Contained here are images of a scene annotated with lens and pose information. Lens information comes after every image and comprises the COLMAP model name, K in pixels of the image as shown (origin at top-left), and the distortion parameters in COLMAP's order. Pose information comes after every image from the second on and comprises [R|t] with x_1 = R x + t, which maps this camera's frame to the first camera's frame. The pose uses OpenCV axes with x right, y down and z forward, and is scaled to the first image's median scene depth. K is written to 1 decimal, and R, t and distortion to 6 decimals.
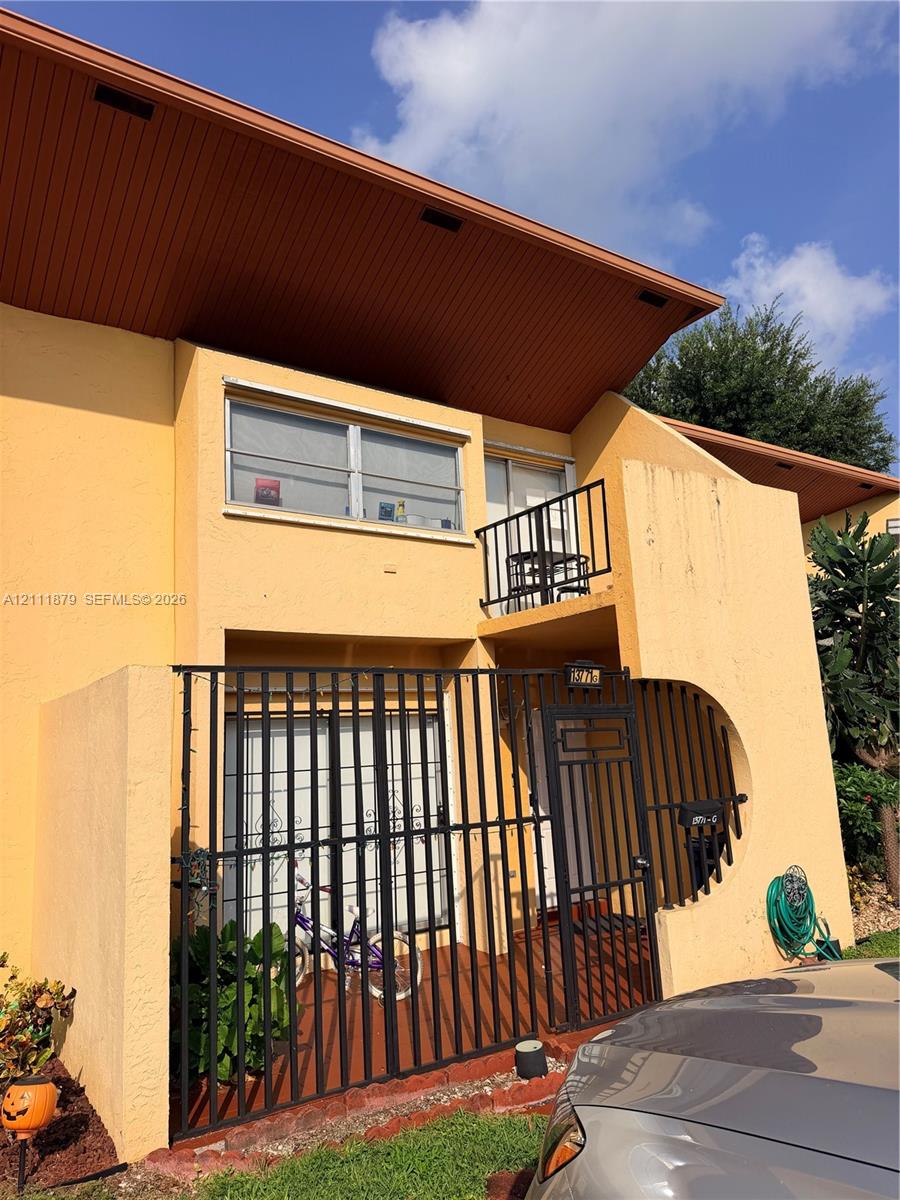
lens RADIAL K [[836.4, 0, 435.1], [0, 836.4, 599.2], [0, 0, 1]] dist [0.055995, -0.071439]
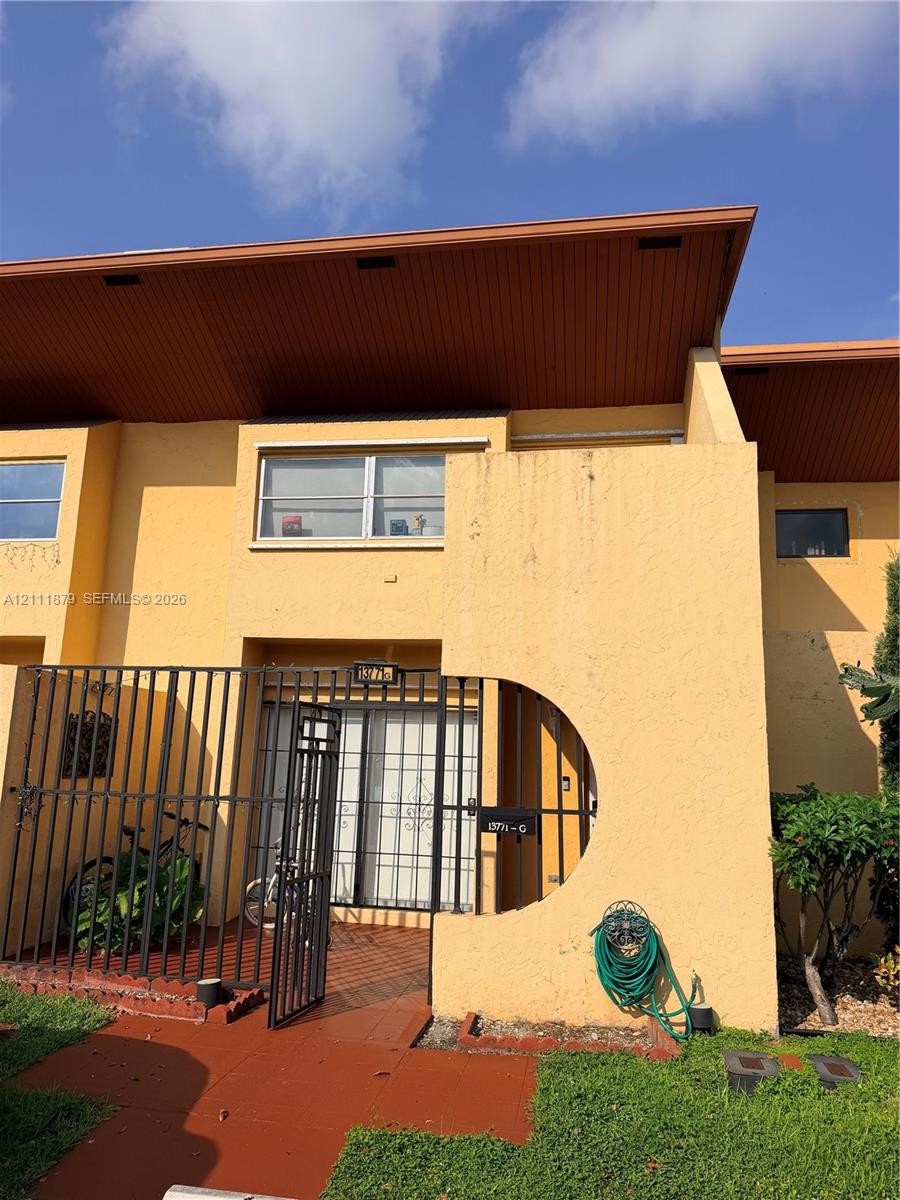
lens RADIAL K [[826.6, 0, 432.2], [0, 826.6, 596.1], [0, 0, 1]] dist [0.115480, -0.230992]
pose [[0.726253, -0.061274, -0.684691, 0.777642], [0.055890, 0.997985, -0.030028, 0.024584], [0.685152, -0.016460, 0.728215, 0.237990]]
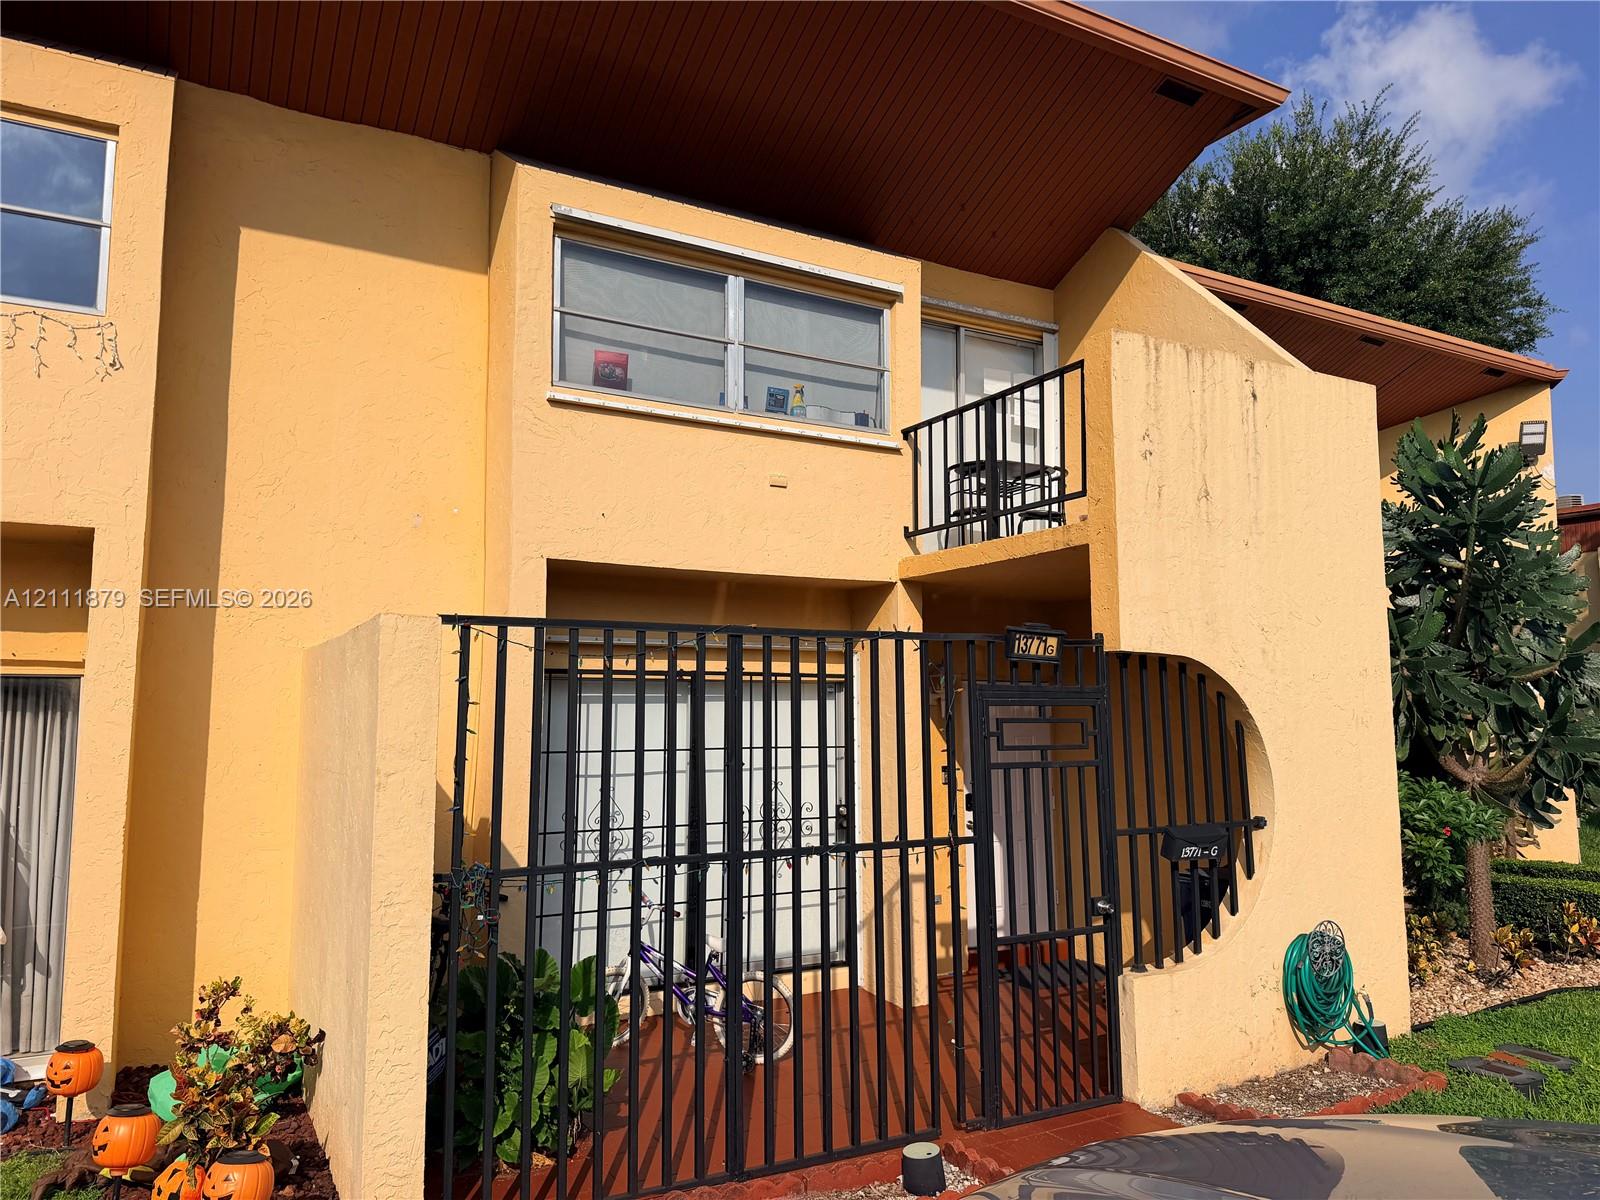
lens RADIAL K [[1115.3, 0, 785.9], [0, 1115.3, 598.8], [0, 0, 1]] dist [0.055995, -0.071439]
pose [[0.995621, 0.037444, -0.085656, 0.039838], [-0.030461, 0.996214, 0.081426, -0.014145], [0.088381, -0.078460, 0.992992, 0.040266]]
